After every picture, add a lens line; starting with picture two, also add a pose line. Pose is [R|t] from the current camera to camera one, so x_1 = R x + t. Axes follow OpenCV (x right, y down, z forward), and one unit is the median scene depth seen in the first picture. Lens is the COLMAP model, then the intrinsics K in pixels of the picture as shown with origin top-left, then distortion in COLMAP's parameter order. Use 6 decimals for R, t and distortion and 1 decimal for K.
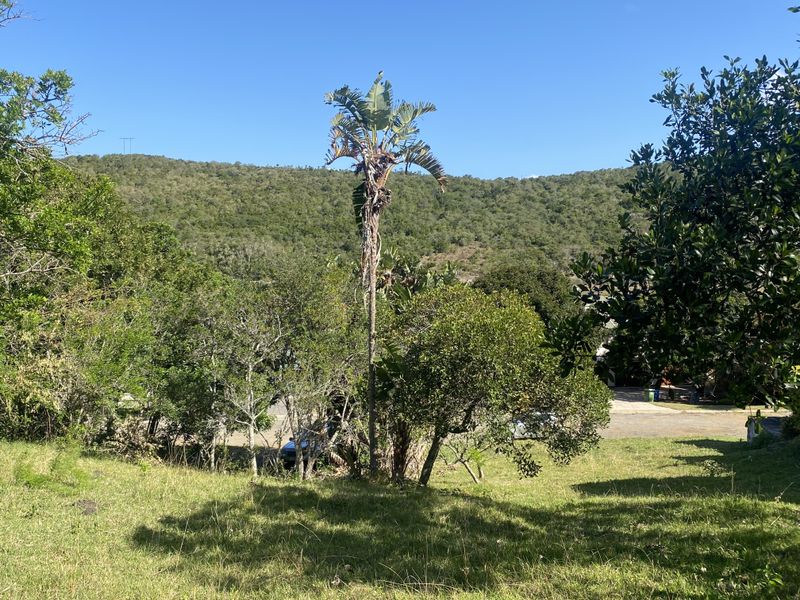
lens RADIAL K [[736.5, 0, 400.0], [0, 736.5, 300.0], [0, 0, 1]] dist [0.123020, -0.303788]
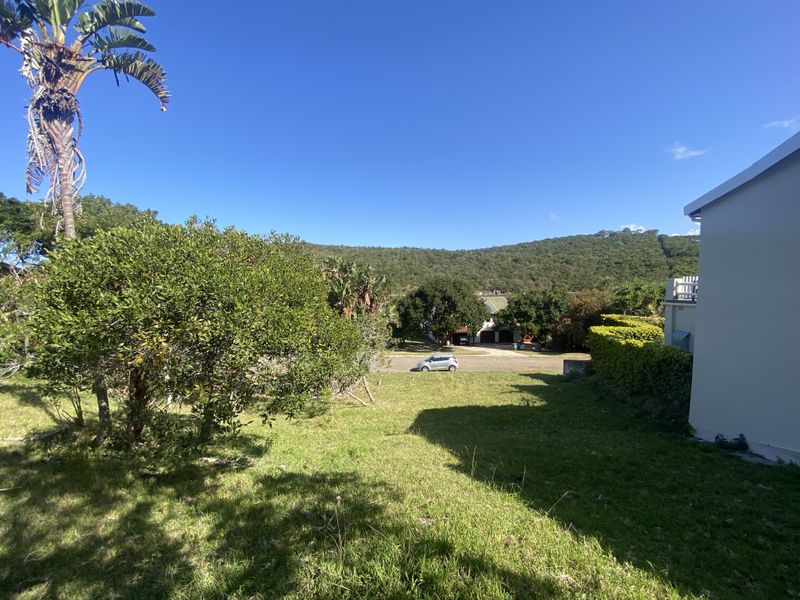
lens RADIAL K [[320.6, 0, 386.8], [0, 320.6, 299.4], [0, 0, 1]] dist [0.000375, -0.018753]
pose [[0.995583, -0.003510, -0.093824, 0.226682], [0.001686, 0.999808, -0.019511, 0.057449], [0.093875, 0.019267, 0.995398, 0.407014]]
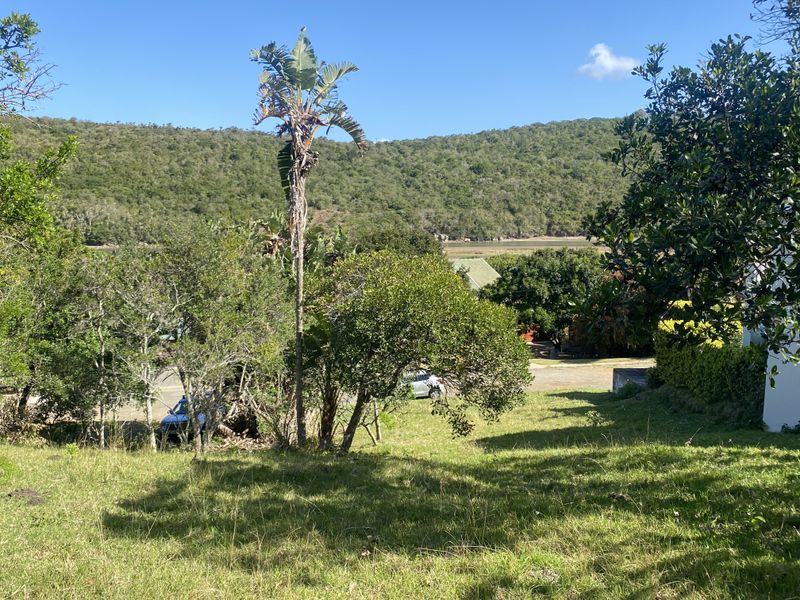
lens RADIAL K [[738.9, 0, 399.0], [0, 738.9, 295.5], [0, 0, 1]] dist [0.114817, -0.323048]
pose [[0.981109, -0.020437, 0.192376, -0.063531], [0.012191, 0.998959, 0.043952, -0.002047], [-0.193074, -0.040777, 0.980337, 0.009062]]
